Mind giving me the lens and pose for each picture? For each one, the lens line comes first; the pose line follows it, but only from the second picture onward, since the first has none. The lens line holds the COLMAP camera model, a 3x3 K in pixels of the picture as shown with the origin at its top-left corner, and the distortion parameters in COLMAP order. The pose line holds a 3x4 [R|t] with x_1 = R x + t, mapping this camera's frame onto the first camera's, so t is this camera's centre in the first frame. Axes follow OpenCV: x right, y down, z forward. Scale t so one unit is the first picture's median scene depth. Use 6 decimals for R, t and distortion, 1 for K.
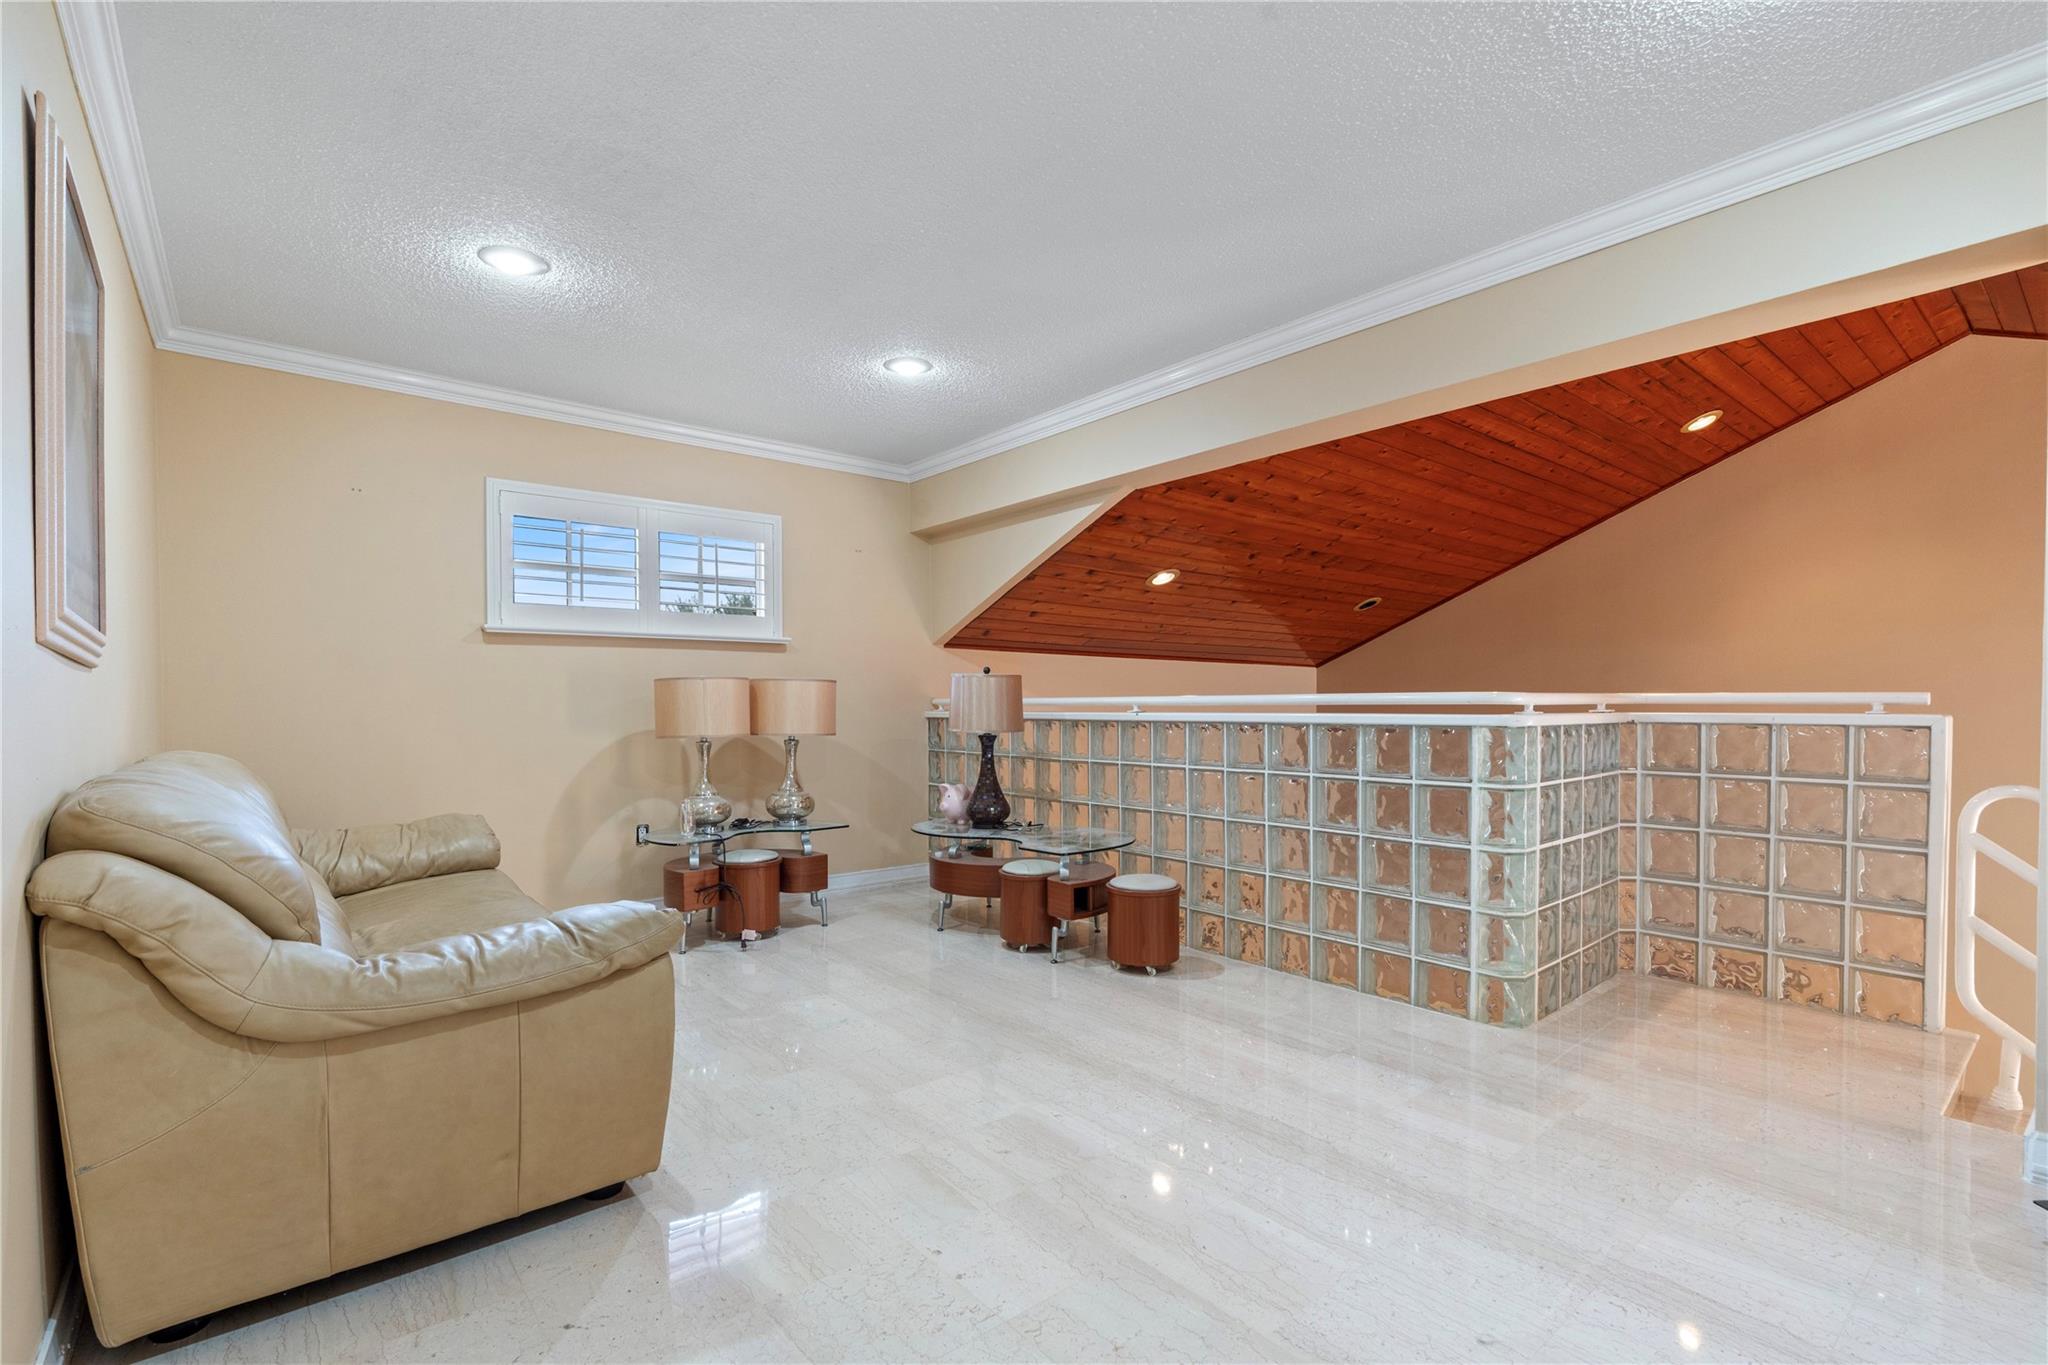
lens RADIAL K [[920.5, 0, 1023.3], [0, 920.5, 701.1], [0, 0, 1]] dist [-0.008546, 0.000477]
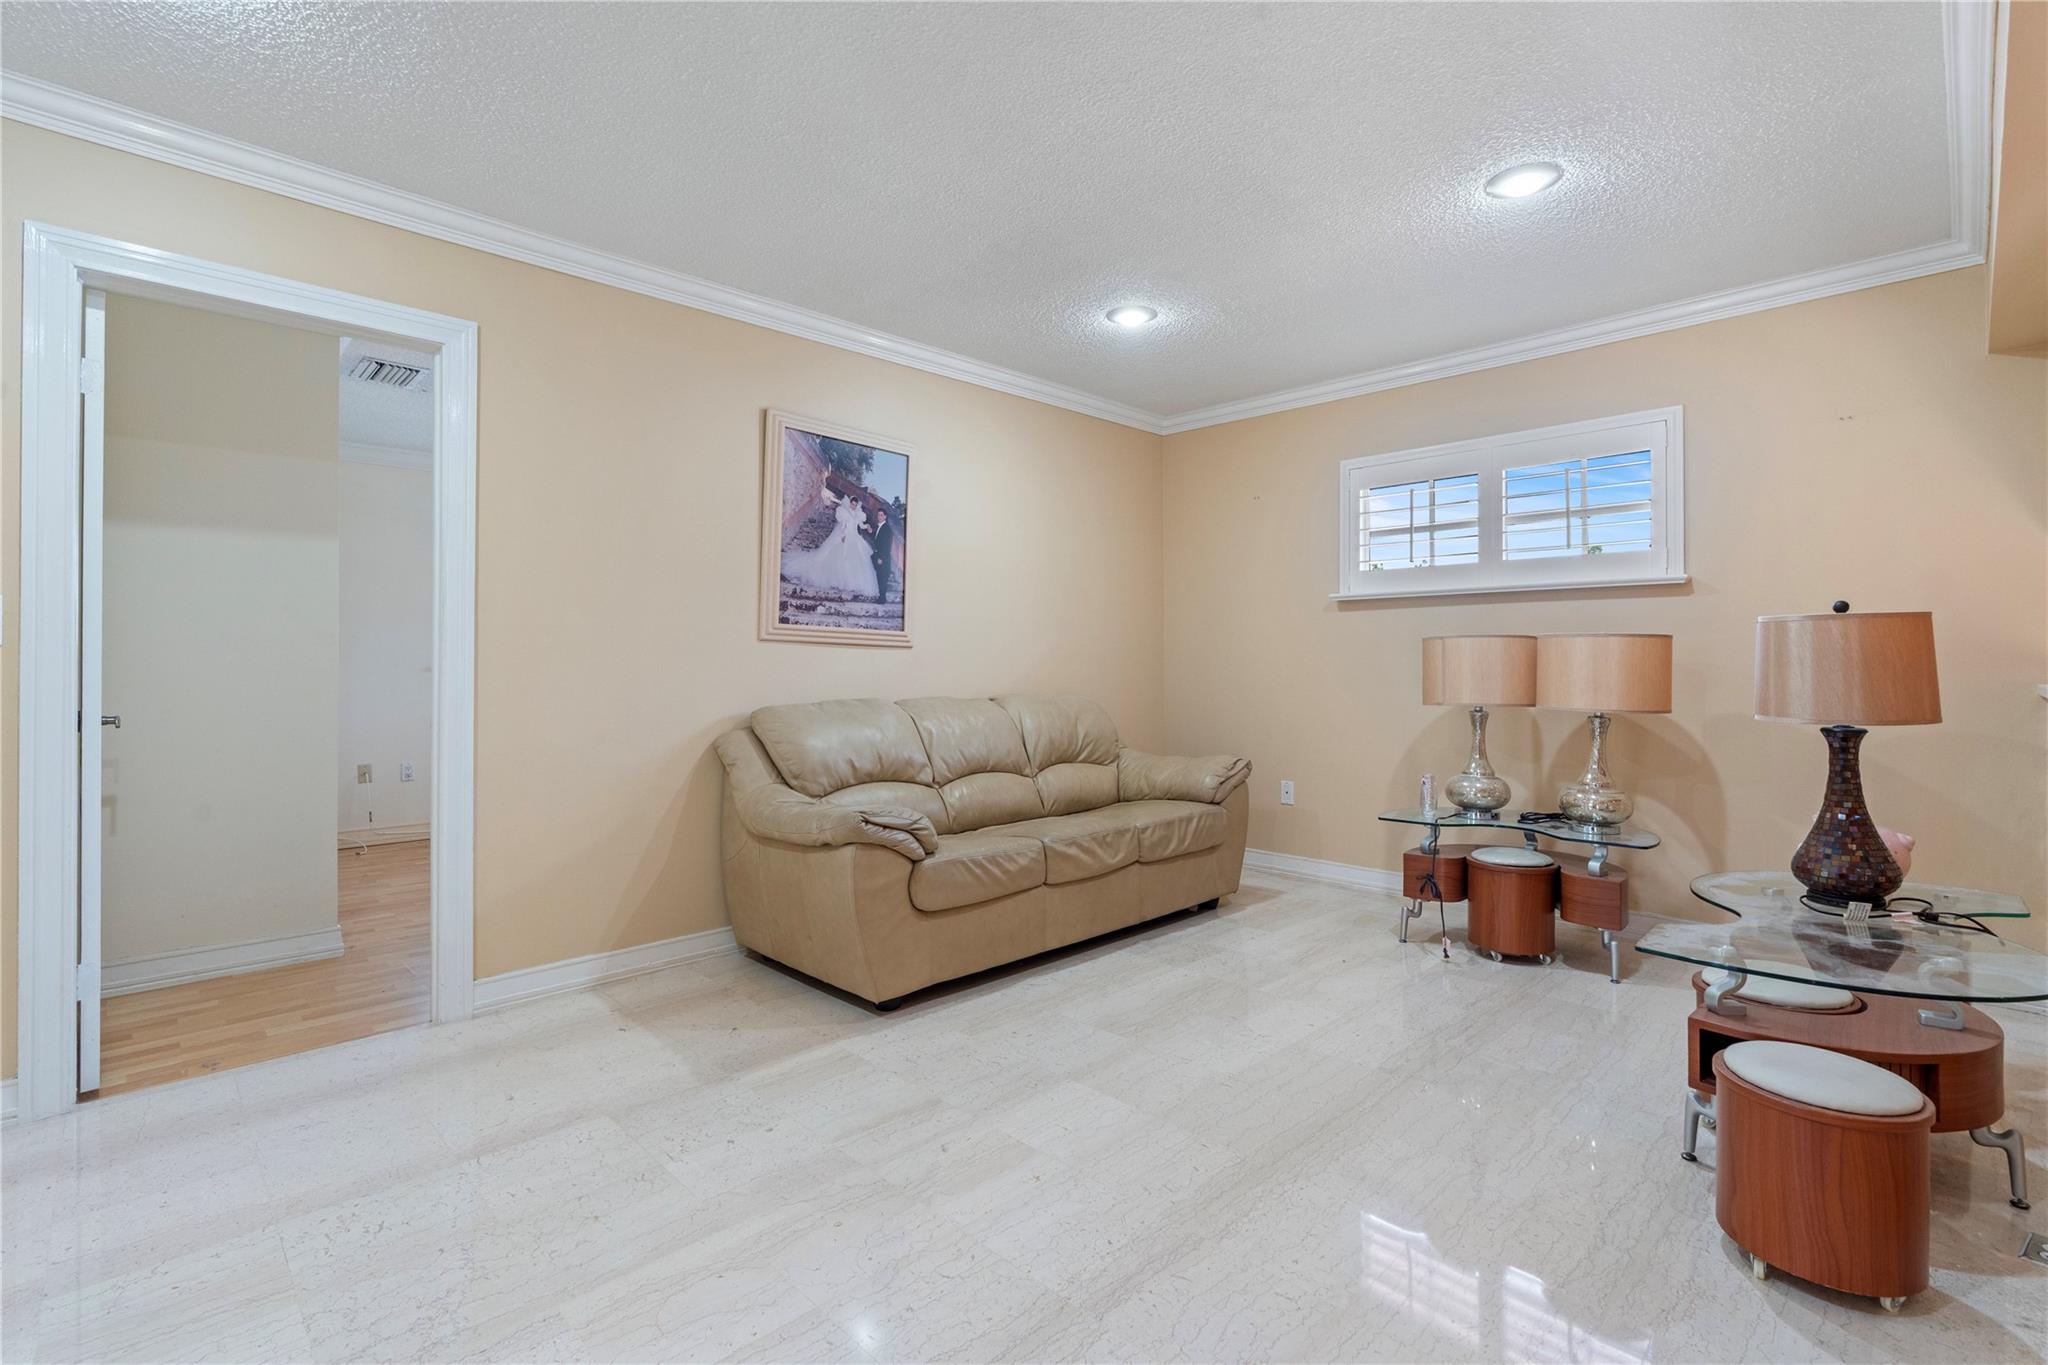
lens RADIAL K [[920.5, 0, 1028.5], [0, 920.5, 670.4], [0, 0, 1]] dist [-0.008546, 0.000477]
pose [[0.087025, 0.006351, -0.996186, 0.470926], [0.001425, 0.999978, 0.006500, 0.000188], [0.996205, -0.001985, 0.087014, 0.519920]]
